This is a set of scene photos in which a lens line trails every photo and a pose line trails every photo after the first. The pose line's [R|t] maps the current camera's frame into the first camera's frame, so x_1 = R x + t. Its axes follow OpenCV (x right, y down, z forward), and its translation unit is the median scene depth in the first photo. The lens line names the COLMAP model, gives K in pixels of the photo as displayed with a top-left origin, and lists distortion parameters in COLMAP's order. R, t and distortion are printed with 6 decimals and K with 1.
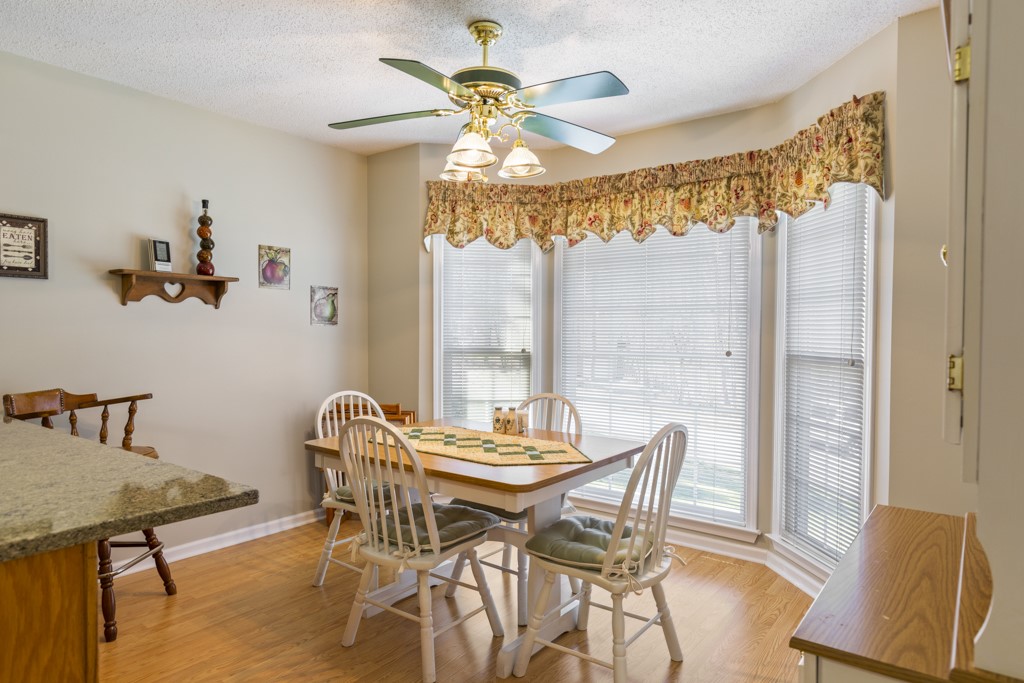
lens RADIAL K [[620.7, 0, 507.0], [0, 620.7, 341.4], [0, 0, 1]] dist [0.002496, 0.001033]
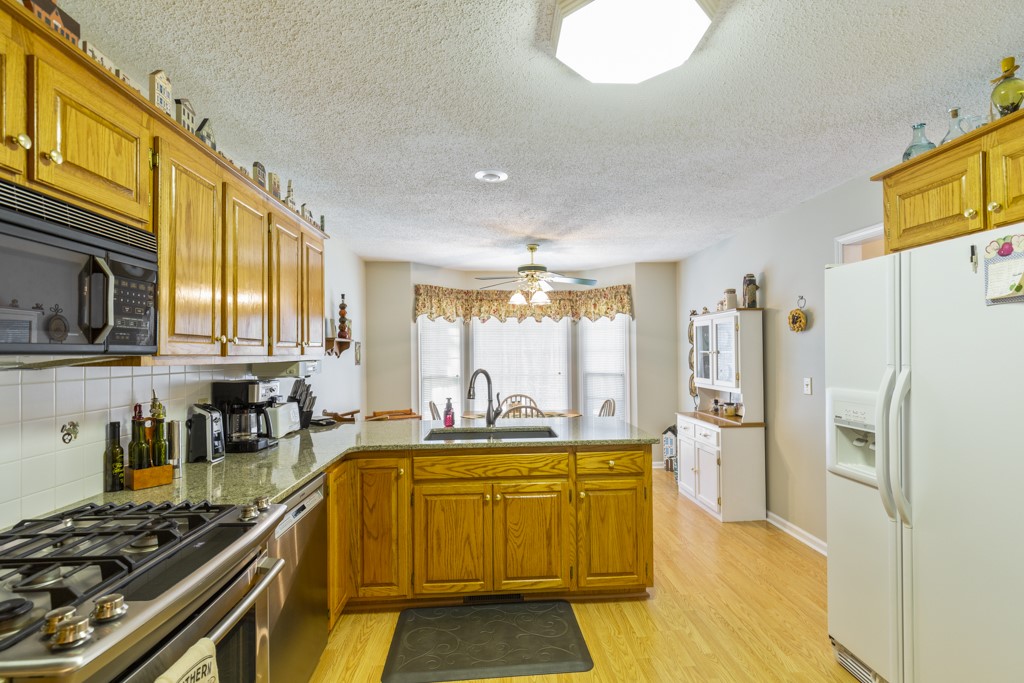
lens RADIAL K [[483.2, 0, 515.2], [0, 483.2, 345.5], [0, 0, 1]] dist [-0.000255, -0.000001]
pose [[0.756453, -0.002078, 0.654044, -0.849334], [0.022727, 0.999475, -0.023110, -0.040996], [-0.653653, 0.032346, 0.756103, -0.248292]]
